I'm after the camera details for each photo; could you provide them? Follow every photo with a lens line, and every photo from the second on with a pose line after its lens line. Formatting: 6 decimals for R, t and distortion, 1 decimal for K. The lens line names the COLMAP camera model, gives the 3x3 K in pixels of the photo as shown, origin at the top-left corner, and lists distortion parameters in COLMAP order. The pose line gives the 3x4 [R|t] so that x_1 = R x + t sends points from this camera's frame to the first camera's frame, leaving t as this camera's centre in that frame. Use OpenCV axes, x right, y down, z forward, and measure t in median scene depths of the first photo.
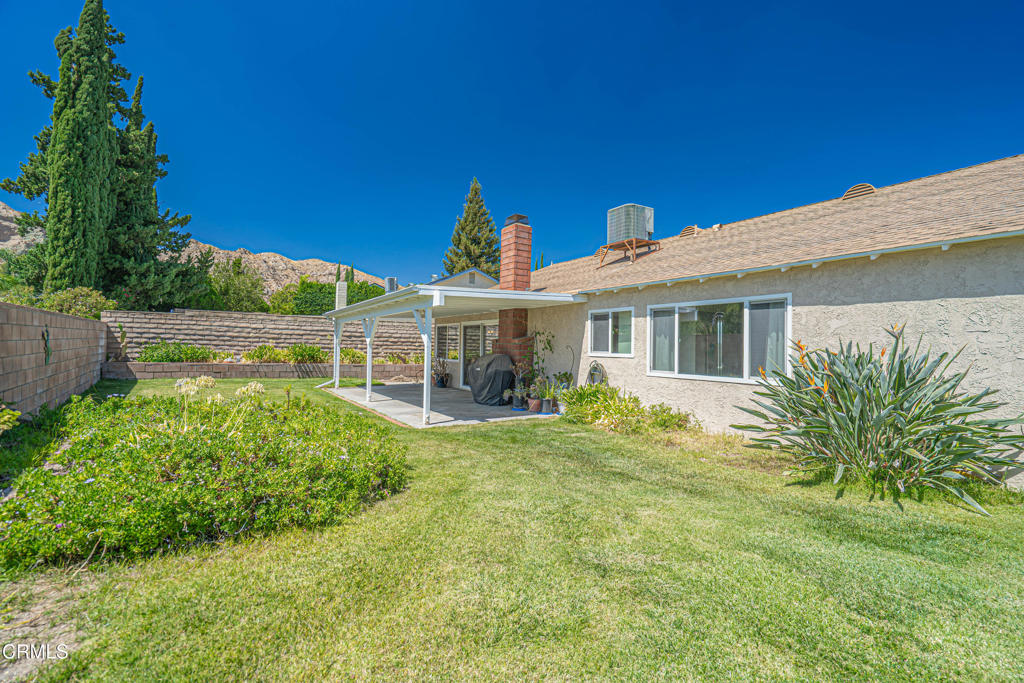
lens RADIAL K [[461.1, 0, 516.0], [0, 461.1, 337.6], [0, 0, 1]] dist [-0.003637, 0.000006]
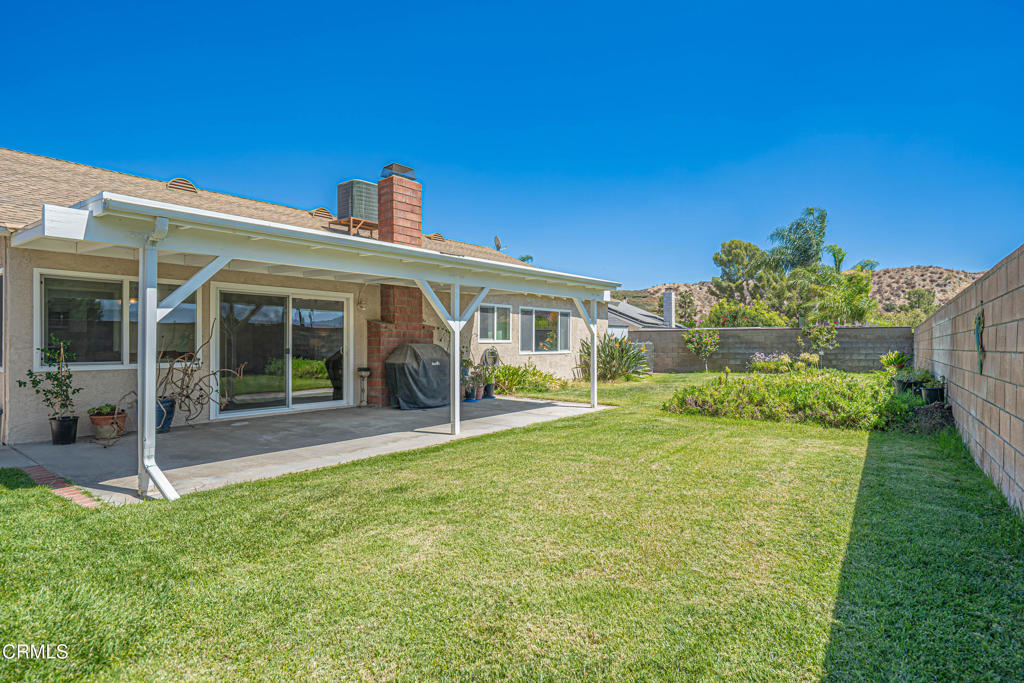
lens RADIAL K [[531.4, 0, 513.4], [0, 531.4, 339.3], [0, 0, 1]] dist [-0.000300, 0.000012]
pose [[-0.320757, -0.014449, 0.947051, -0.809991], [-0.026758, 0.999623, 0.006188, 0.015217], [-0.946784, -0.023356, -0.321023, 0.975895]]
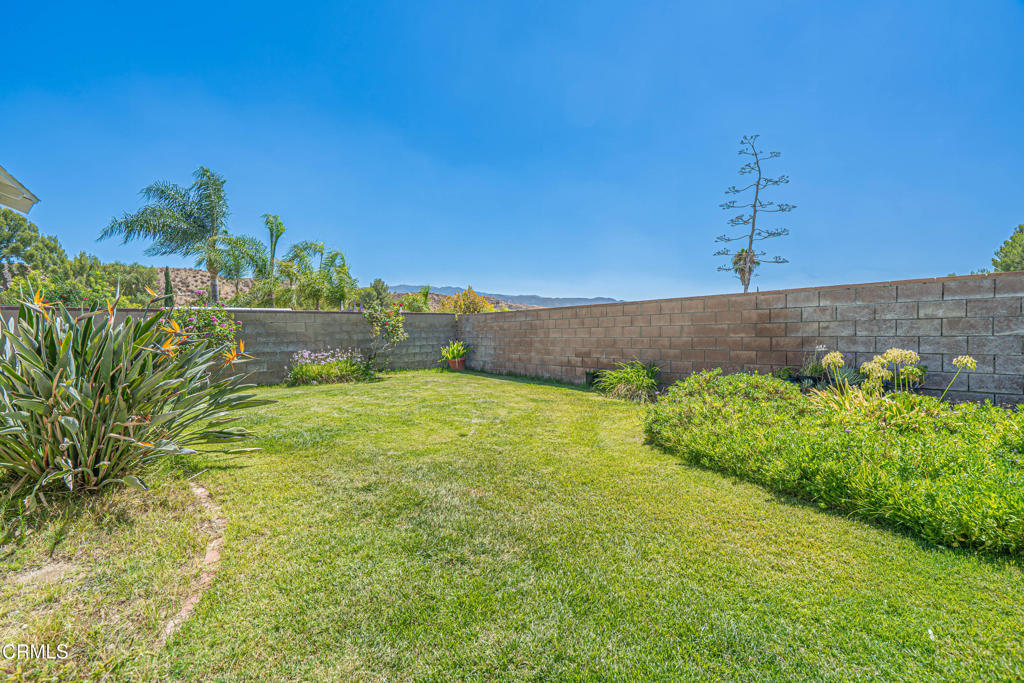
lens RADIAL K [[461.1, 0, 510.1], [0, 461.1, 338.2], [0, 0, 1]] dist [-0.003637, 0.000006]
pose [[-0.999381, -0.007527, -0.034362, 0.033915], [-0.007318, 0.999954, -0.006190, 0.025054], [0.034407, -0.005935, -0.999390, 0.646954]]
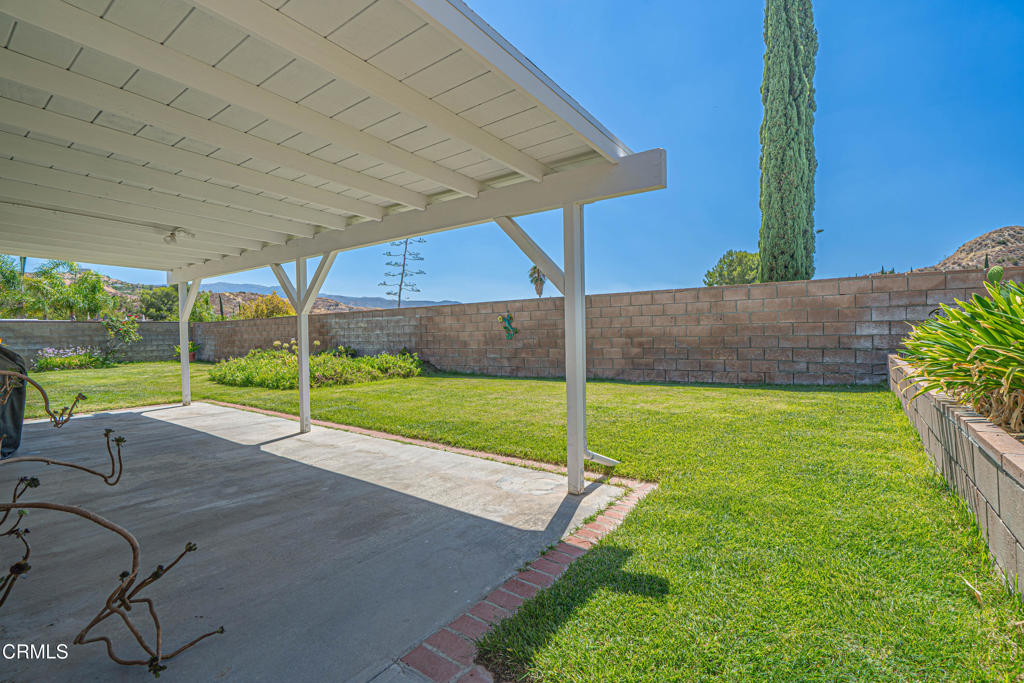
lens RADIAL K [[461.1, 0, 510.4], [0, 461.1, 341.0], [0, 0, 1]] dist [-0.003637, 0.000006]
pose [[-0.937104, 0.004596, -0.349019, -0.309960], [0.006895, 0.999962, -0.005344, 0.039680], [0.348981, -0.007415, -0.937101, 1.303323]]
